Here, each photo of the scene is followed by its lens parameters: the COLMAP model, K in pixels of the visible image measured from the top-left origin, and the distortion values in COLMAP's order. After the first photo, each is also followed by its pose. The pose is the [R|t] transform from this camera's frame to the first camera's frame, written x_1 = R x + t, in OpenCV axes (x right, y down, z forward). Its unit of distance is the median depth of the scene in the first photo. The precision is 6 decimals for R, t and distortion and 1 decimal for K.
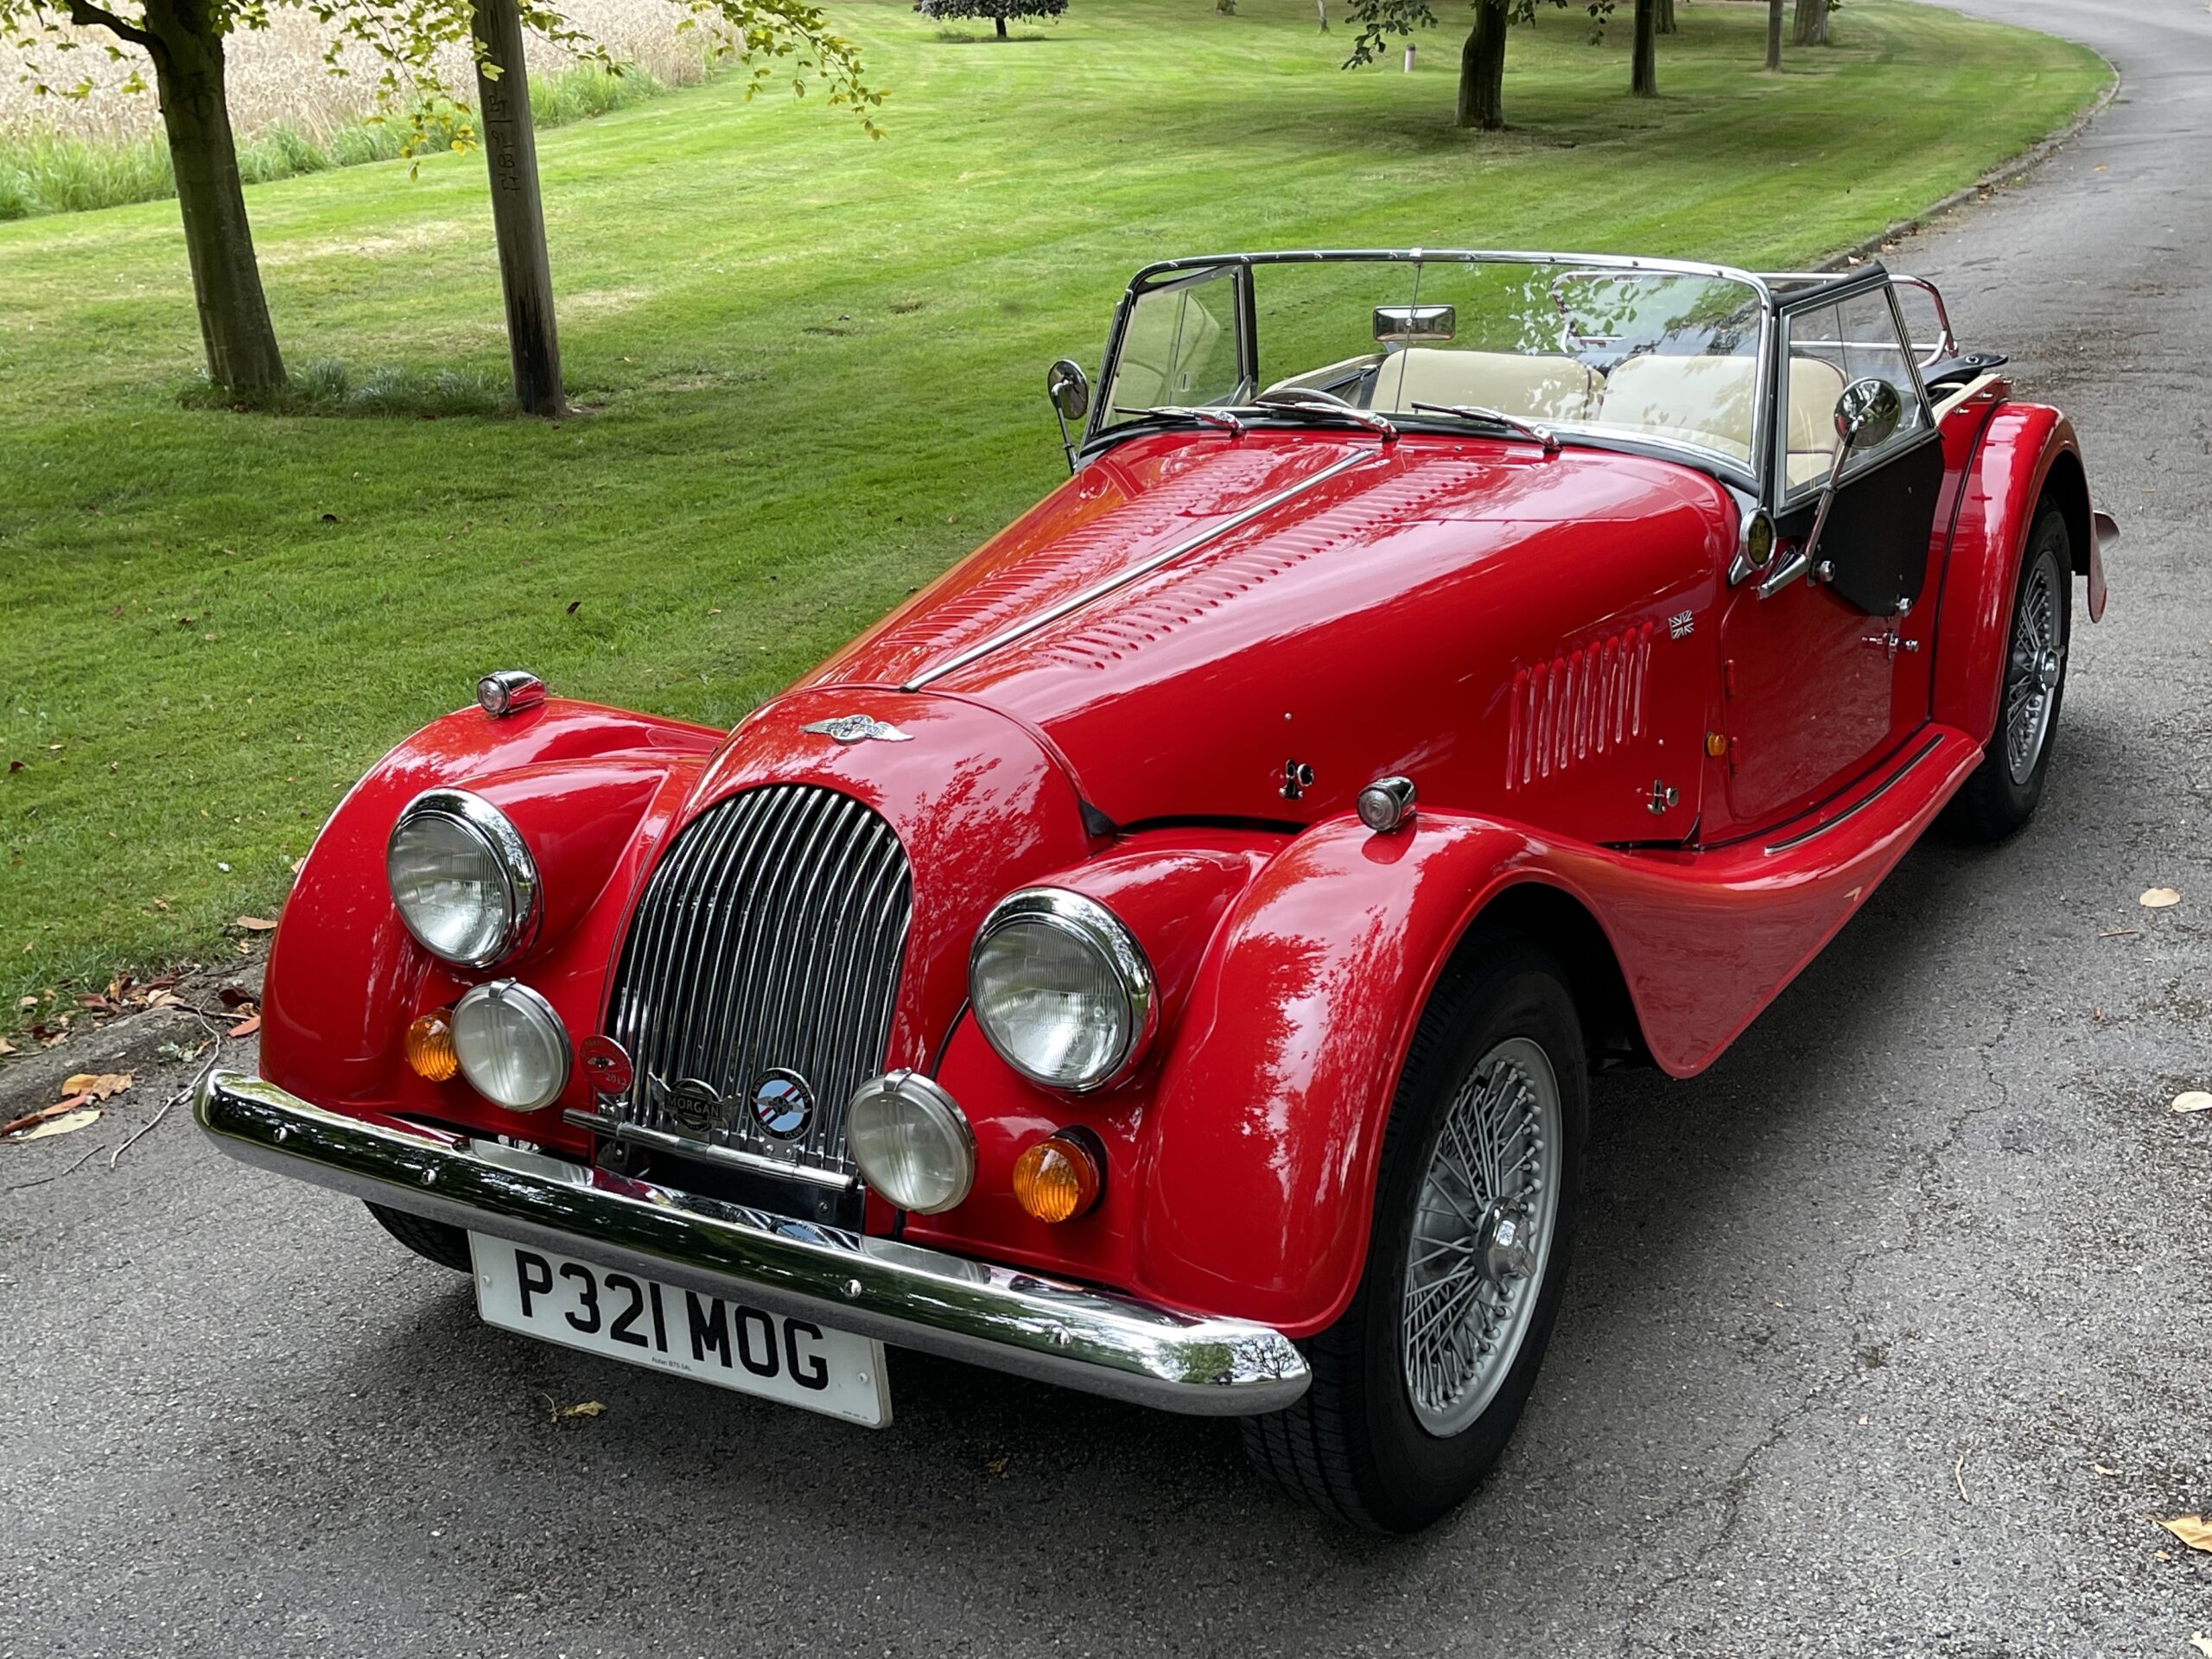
lens RADIAL K [[2540.8, 0, 1106.0], [0, 2540.8, 829.5], [0, 0, 1]] dist [0.052296, -0.074994]
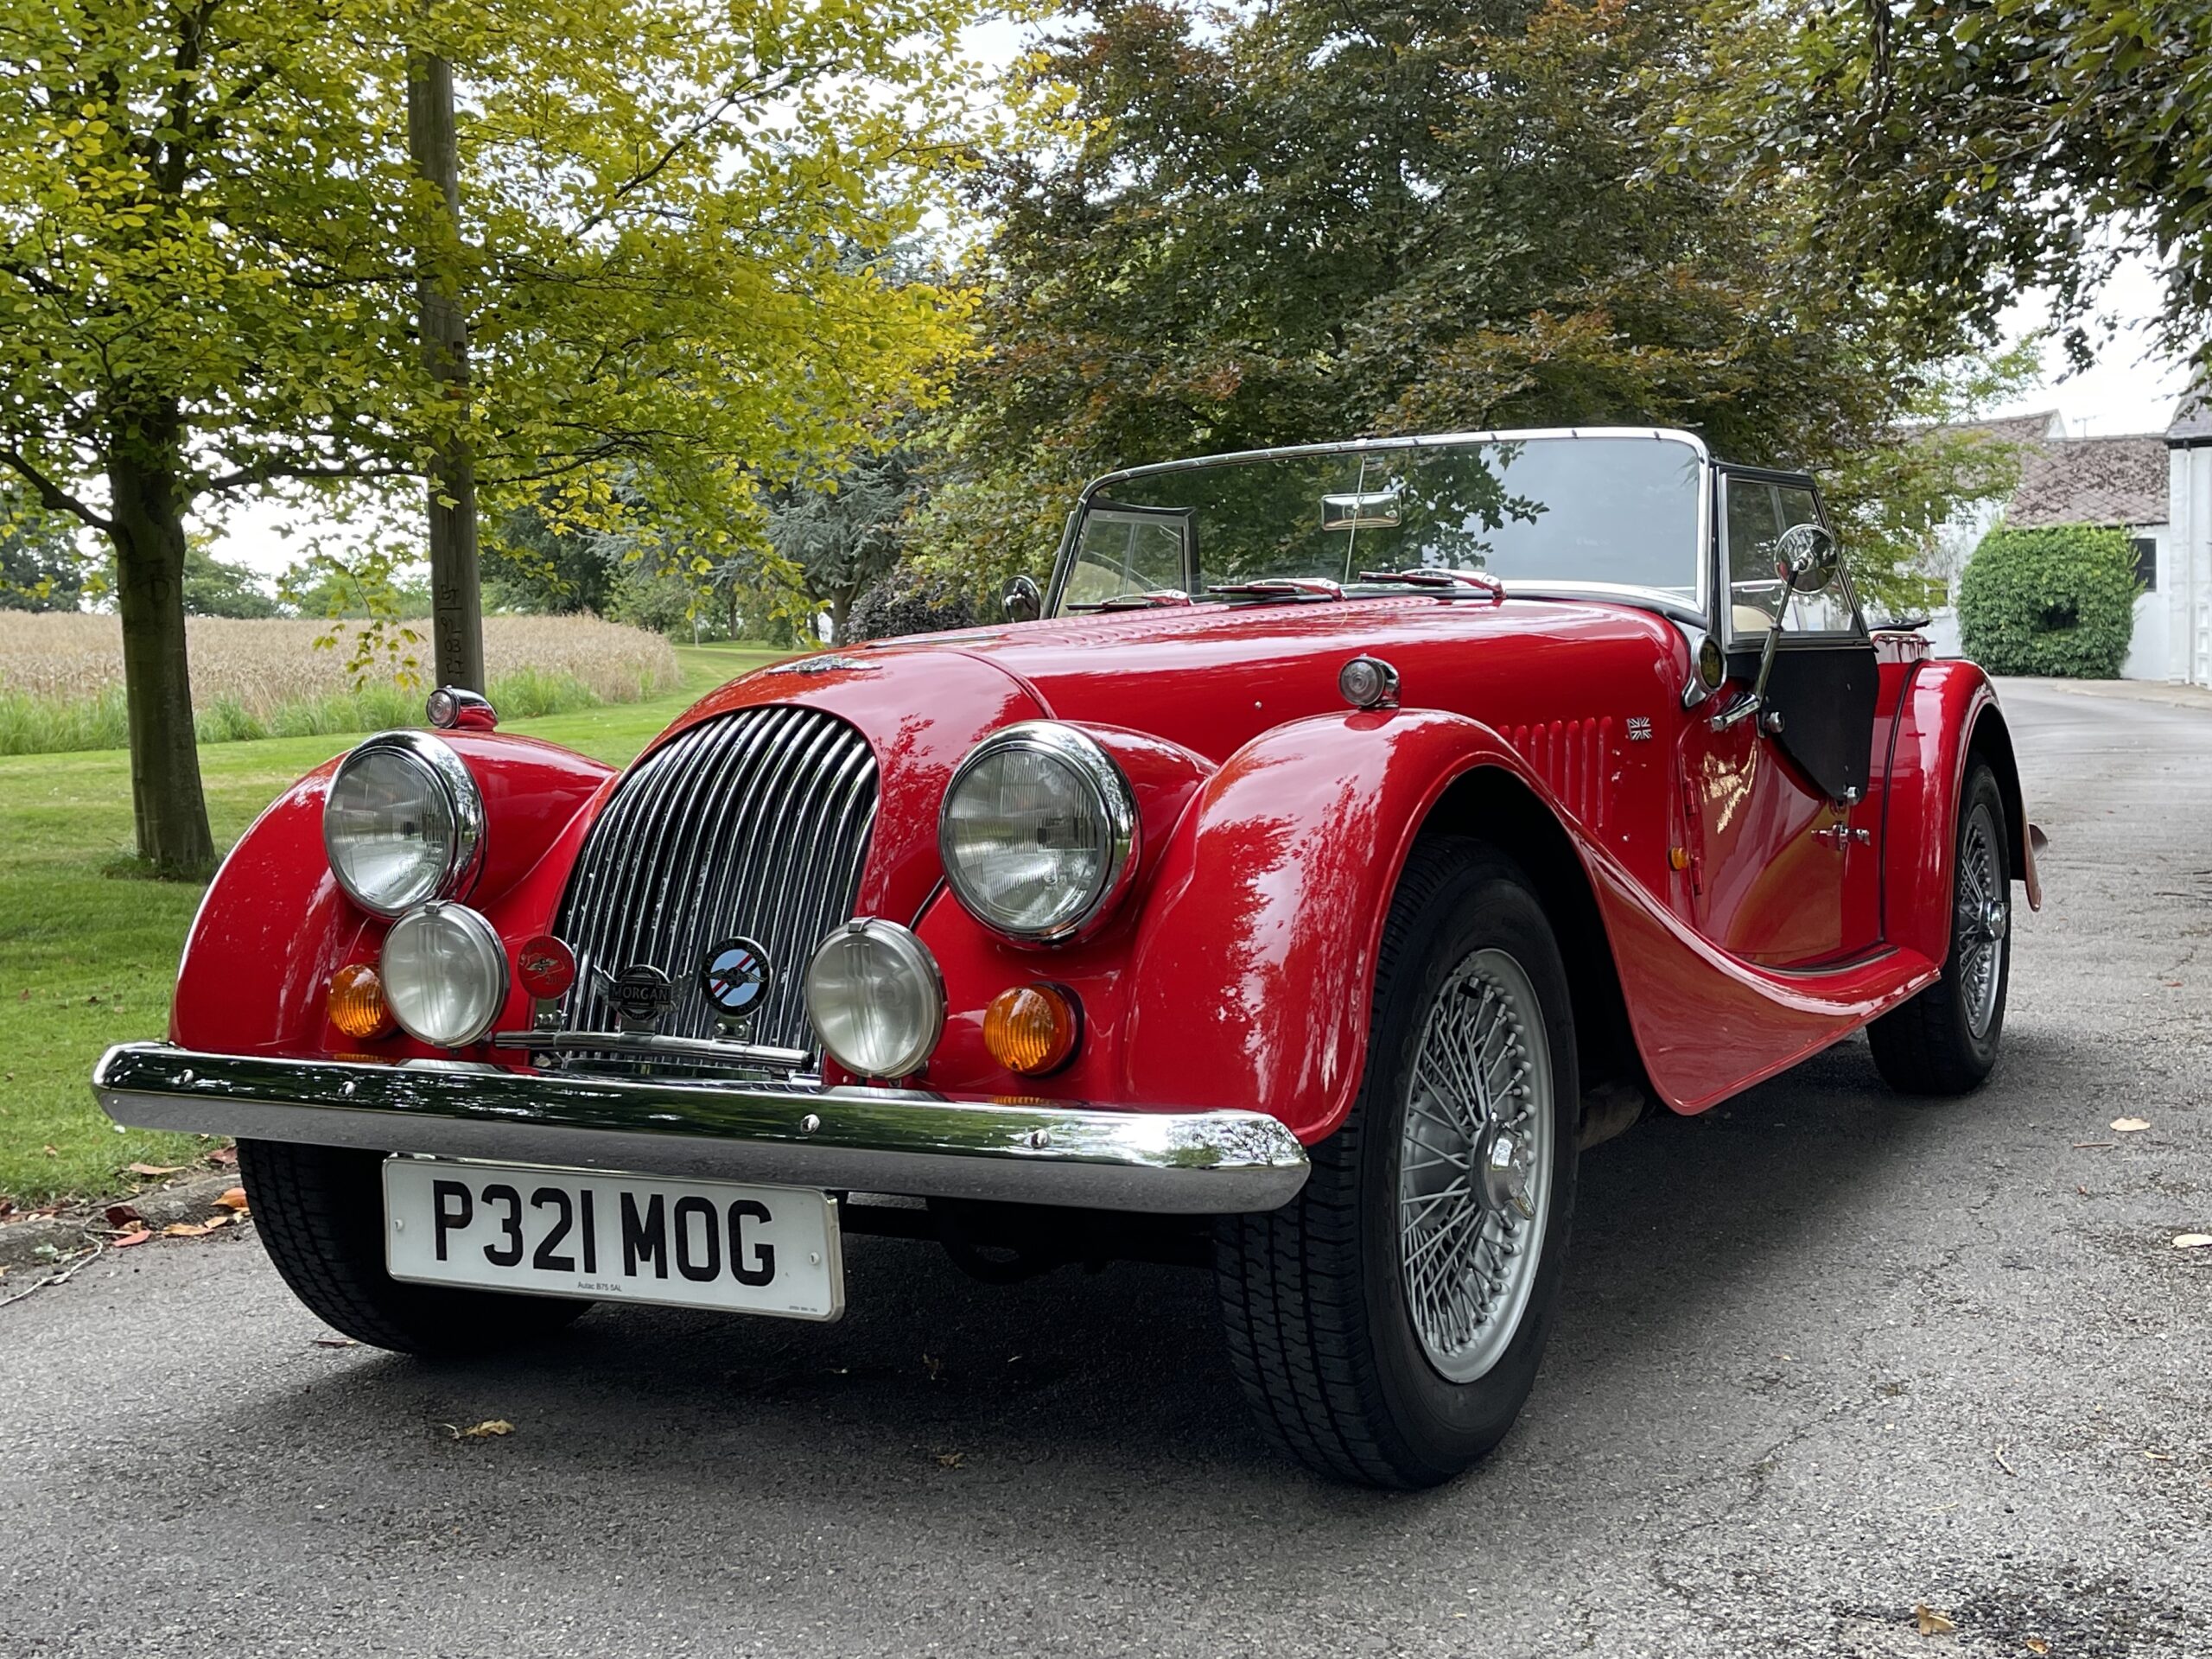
lens RADIAL K [[2540.8, 0, 1106.0], [0, 2540.8, 829.5], [0, 0, 1]] dist [0.052296, -0.074994]
pose [[0.999308, 0.014033, 0.034437, -0.022440], [-0.004517, 0.965010, -0.262172, 0.282976], [-0.036912, 0.261835, 0.964406, 0.068661]]
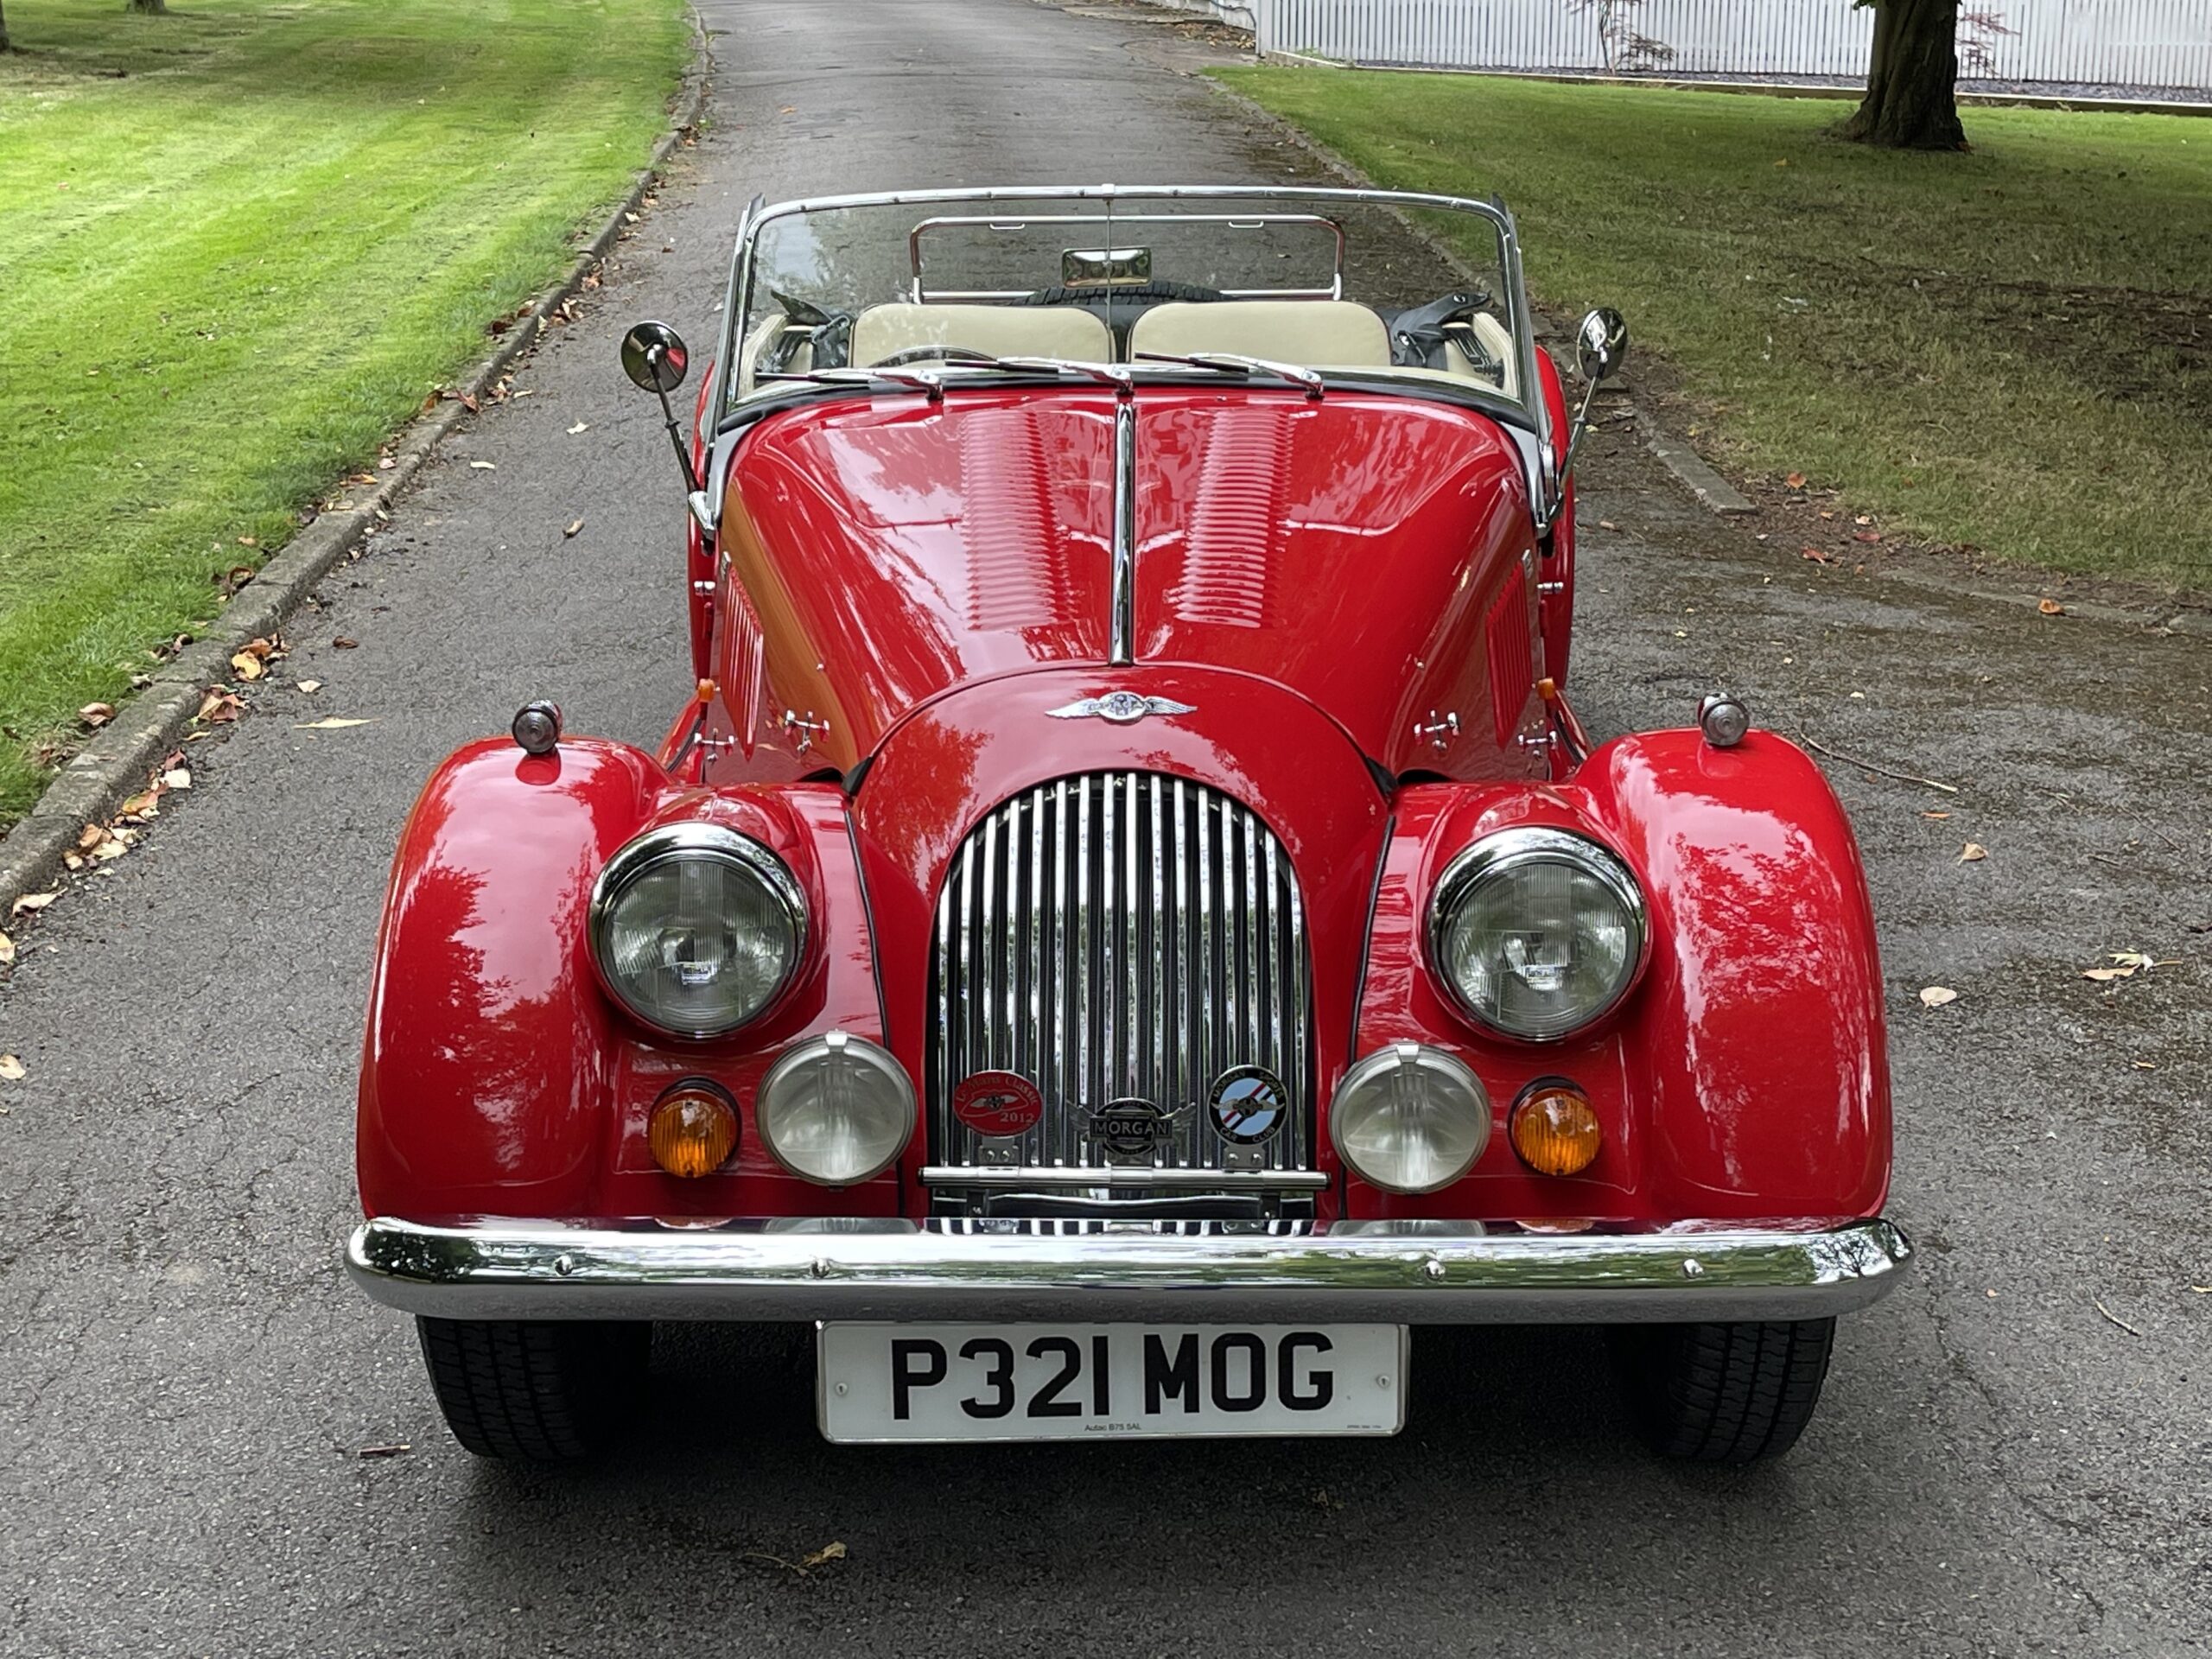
lens RADIAL K [[3293.7, 0, 1106.0], [0, 3293.7, 829.5], [0, 0, 1]] dist [0.144686, -0.474698]
pose [[0.867523, -0.105014, 0.486186, -0.691819], [0.124149, 0.992237, -0.007204, 0.011261], [-0.481655, 0.066609, 0.873826, -0.016056]]
